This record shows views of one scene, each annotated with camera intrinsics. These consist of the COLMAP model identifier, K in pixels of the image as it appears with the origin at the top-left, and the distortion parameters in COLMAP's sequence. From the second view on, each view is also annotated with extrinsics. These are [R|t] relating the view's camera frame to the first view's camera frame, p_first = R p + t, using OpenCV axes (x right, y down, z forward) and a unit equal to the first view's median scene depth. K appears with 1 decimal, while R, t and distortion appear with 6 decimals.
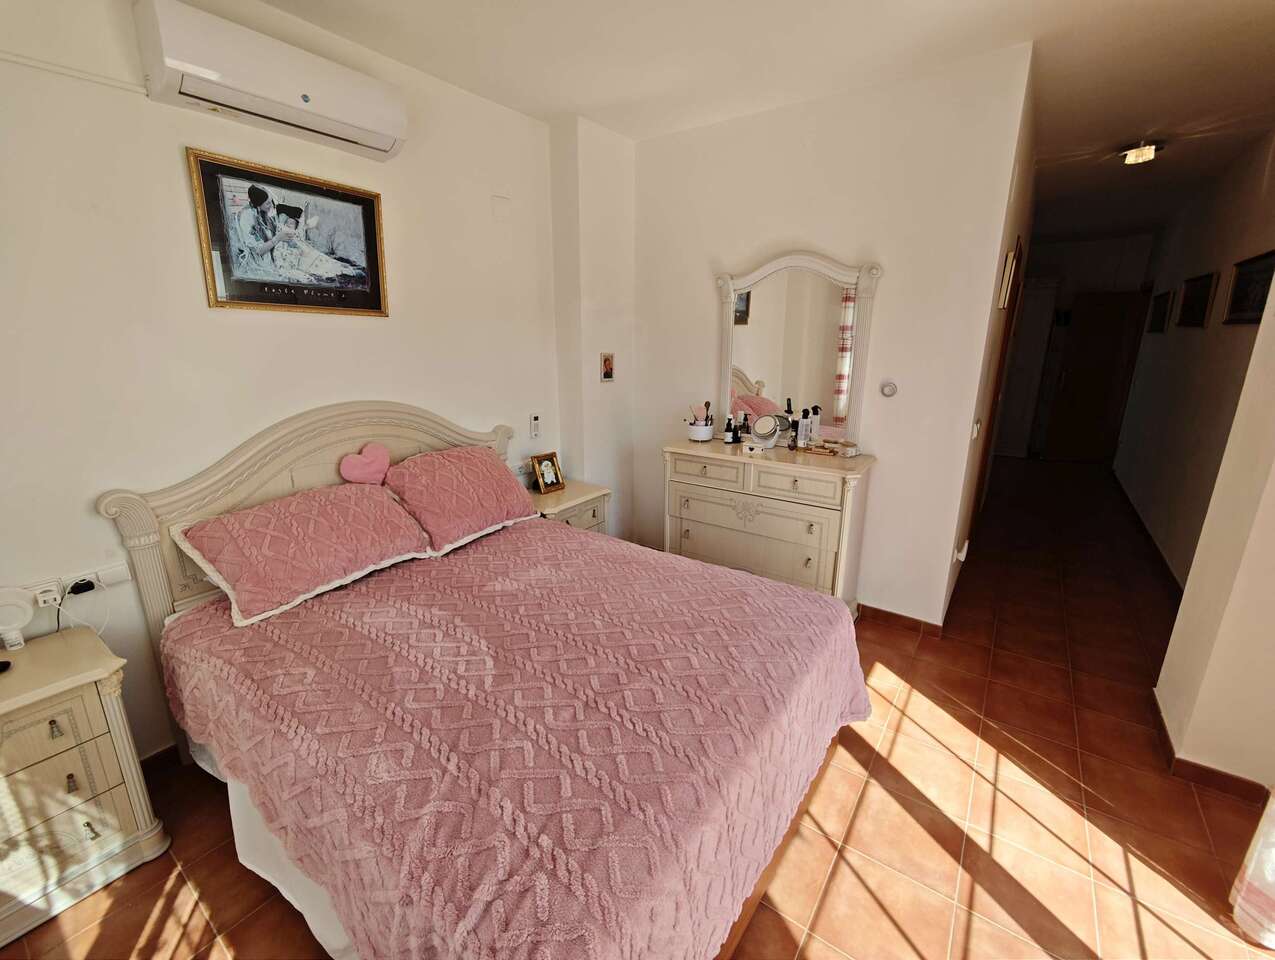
lens RADIAL K [[532.6, 0, 627.1], [0, 532.6, 477.4], [0, 0, 1]] dist [-0.005811, 0.001522]
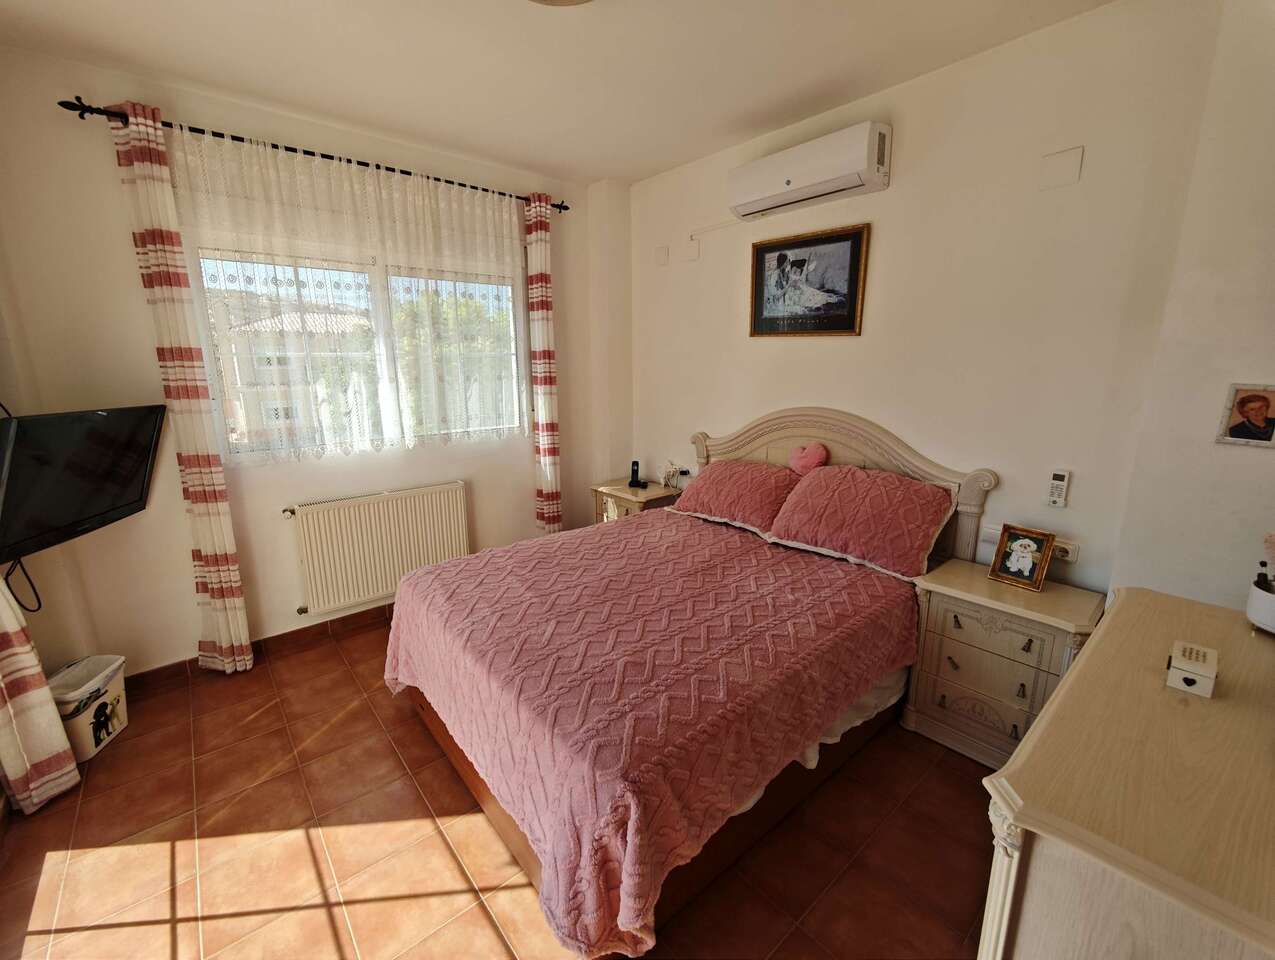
lens RADIAL K [[532.6, 0, 637.6], [0, 532.6, 477.9], [0, 0, 1]] dist [-0.005811, 0.001522]
pose [[-0.221217, 0.212058, -0.951890, 0.887401], [-0.245177, 0.932629, 0.264746, -0.248328], [0.943902, 0.291948, -0.154322, 0.987686]]
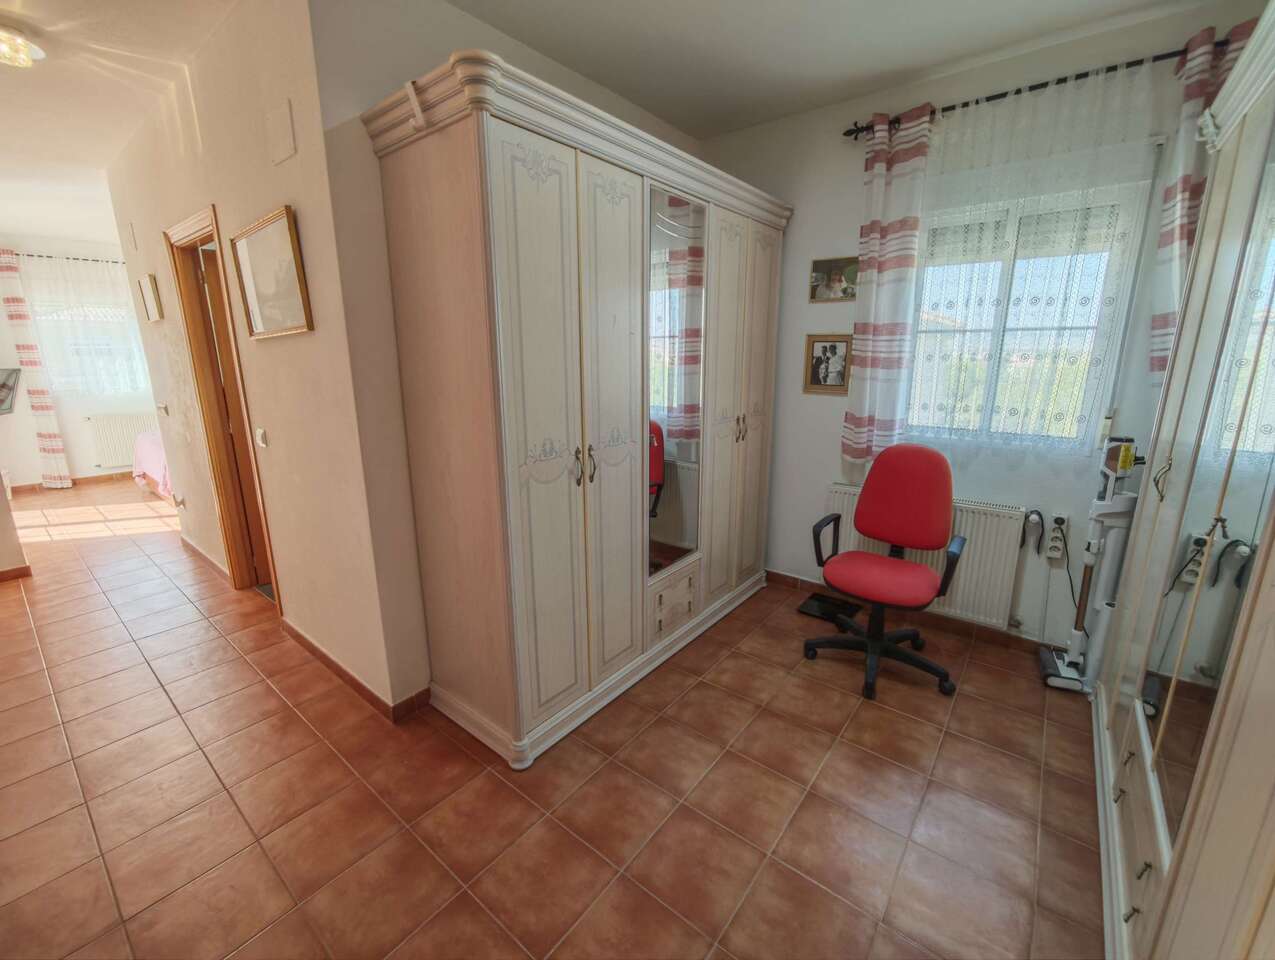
lens RADIAL K [[532.6, 0, 632.5], [0, 532.6, 474.6], [0, 0, 1]] dist [-0.005811, 0.001522]
pose [[-0.017469, 0.229112, -0.973243, 2.754554], [-0.246190, 0.942438, 0.226279, -0.730186], [0.969064, 0.243555, 0.039942, 2.920479]]
